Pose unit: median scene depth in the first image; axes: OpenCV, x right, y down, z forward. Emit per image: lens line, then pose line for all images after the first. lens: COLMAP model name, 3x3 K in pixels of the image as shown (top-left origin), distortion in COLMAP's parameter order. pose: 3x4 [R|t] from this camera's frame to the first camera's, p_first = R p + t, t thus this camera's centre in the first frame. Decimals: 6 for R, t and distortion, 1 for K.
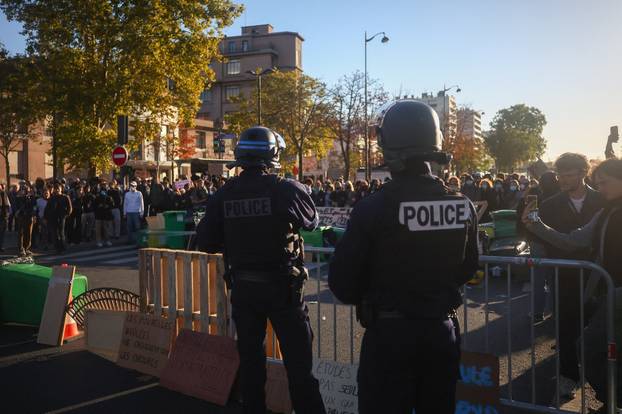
lens RADIAL K [[532.6, 0, 284.5], [0, 532.6, 193.6], [0, 0, 1]] dist [-0.008863, -0.012609]
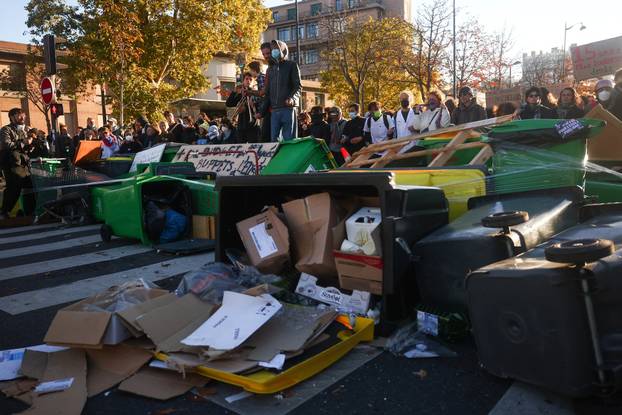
lens RADIAL K [[491.8, 0, 311.0], [0, 491.8, 207.5], [0, 0, 1]] dist [-0.015561, -0.001406]
pose [[0.978990, 0.004854, -0.203852, 0.092539], [0.015592, 0.995008, 0.098573, 0.014733], [0.203313, -0.099680, 0.974027, 0.175844]]
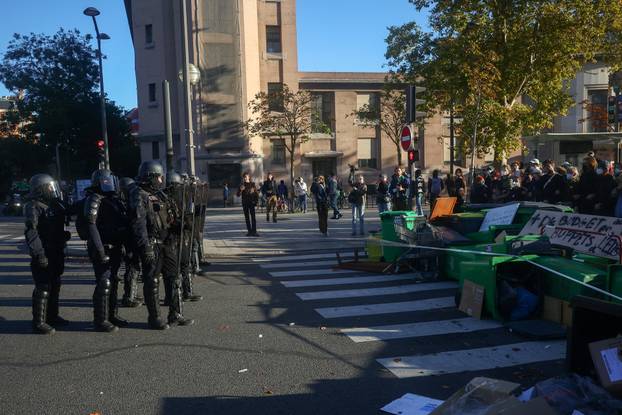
lens RADIAL K [[555.4, 0, 309.7], [0, 555.4, 224.1], [0, 0, 1]] dist [0.001226, 0.006651]
pose [[0.666914, 0.053379, -0.743221, 0.103619], [0.007714, 0.996883, 0.078519, -0.003713], [0.745095, -0.058098, 0.664423, 0.149576]]
